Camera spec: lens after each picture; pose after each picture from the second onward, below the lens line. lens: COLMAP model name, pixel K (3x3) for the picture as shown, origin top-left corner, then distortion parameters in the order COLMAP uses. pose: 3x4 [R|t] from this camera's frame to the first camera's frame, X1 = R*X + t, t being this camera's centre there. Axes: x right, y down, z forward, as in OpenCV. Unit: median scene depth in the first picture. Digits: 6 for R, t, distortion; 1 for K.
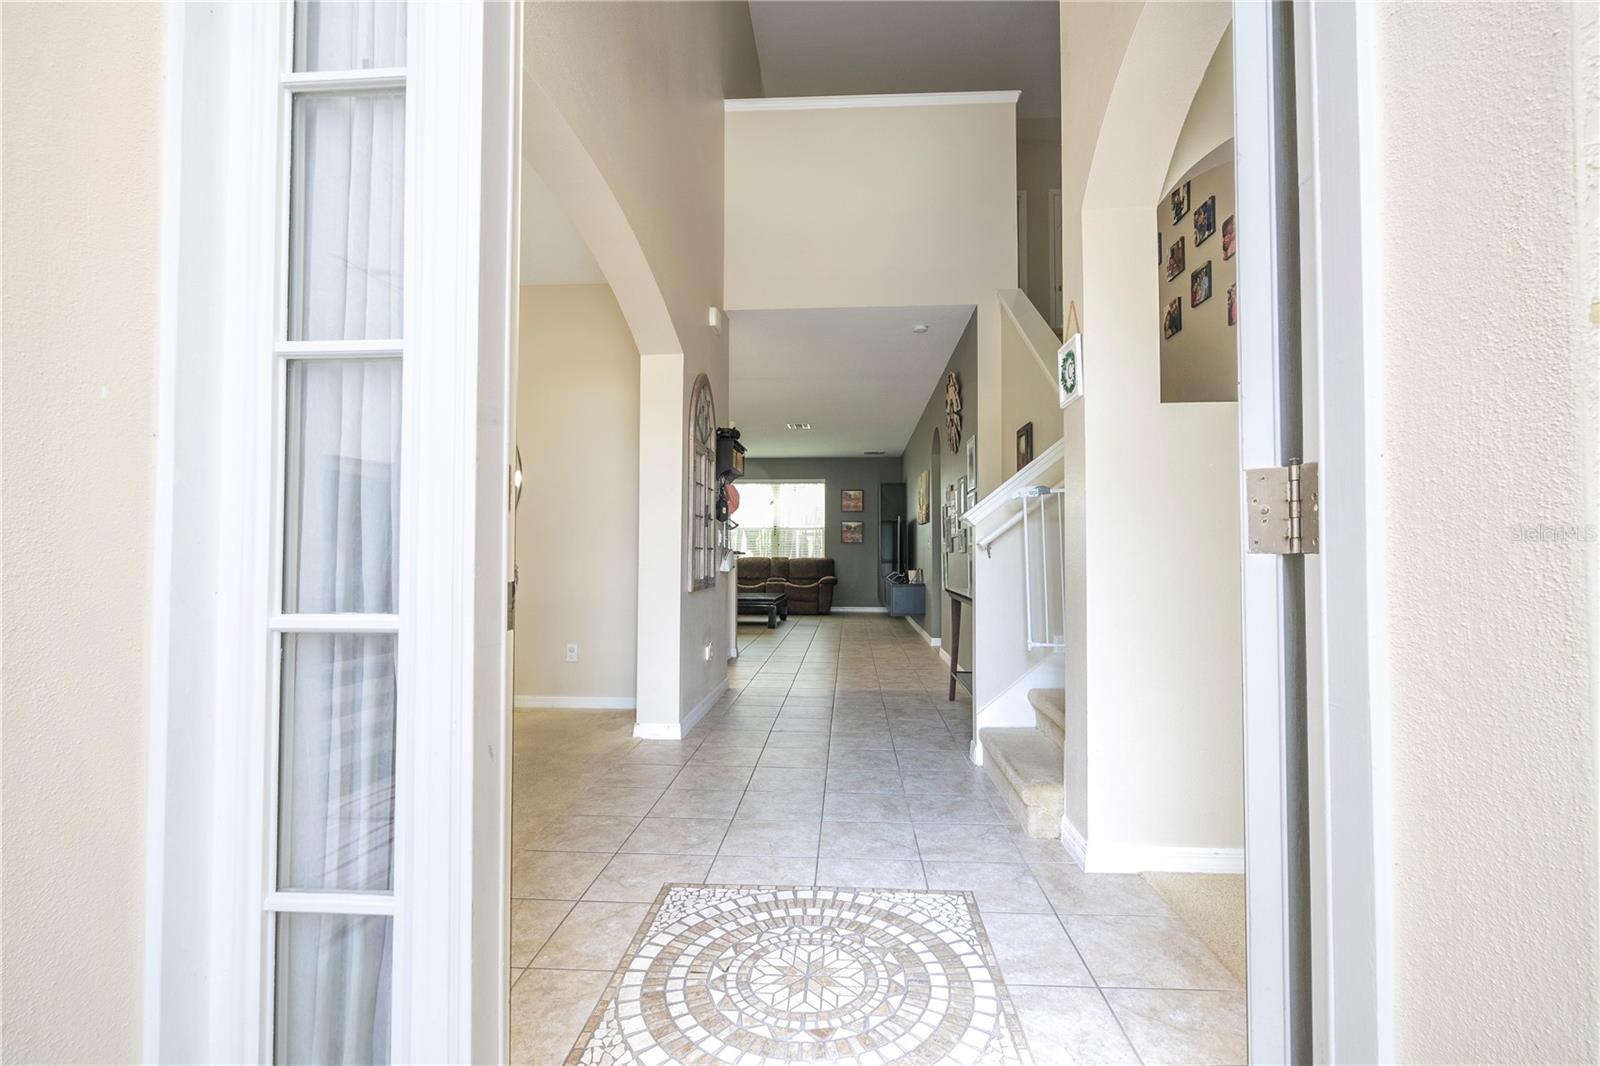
lens RADIAL K [[730.8, 0, 804.8], [0, 730.8, 538.2], [0, 0, 1]] dist [-0.004133, 0.002047]
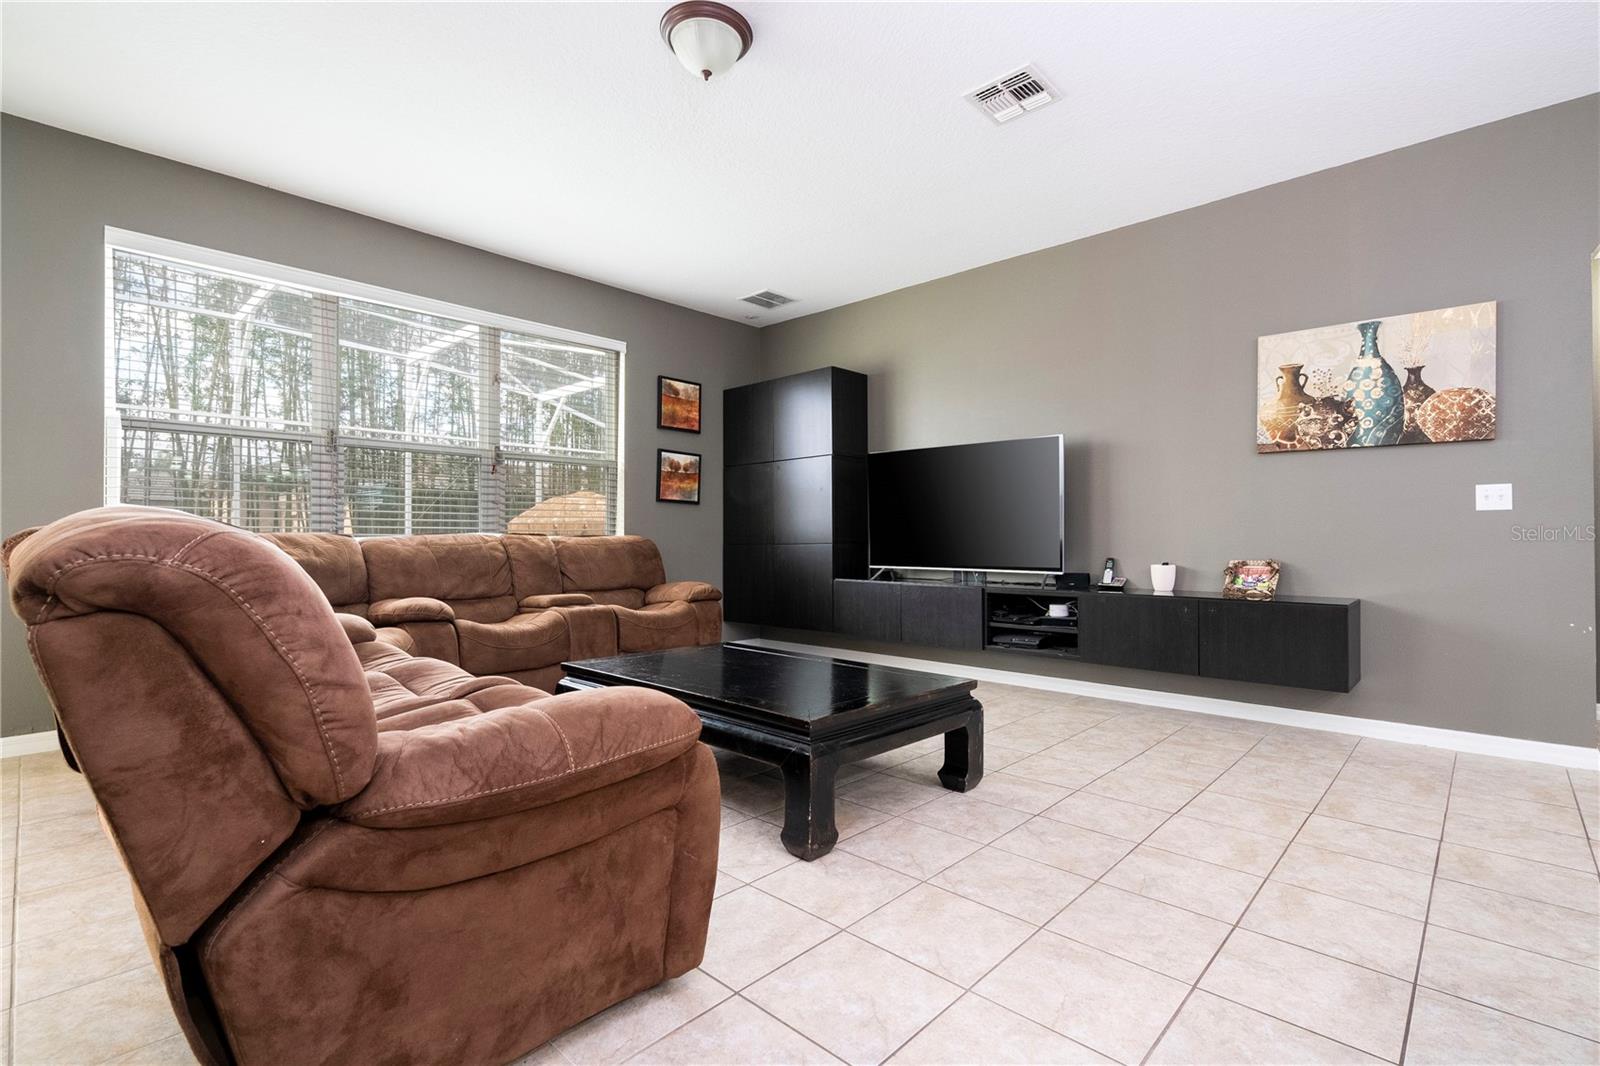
lens RADIAL K [[730.8, 0, 801.7], [0, 730.8, 543.0], [0, 0, 1]] dist [-0.004133, 0.002047]
pose [[0.655978, -0.003074, 0.754774, -0.735120], [-0.020651, 0.999544, 0.022018, 0.067139], [-0.754497, -0.030030, 0.655616, 2.246491]]
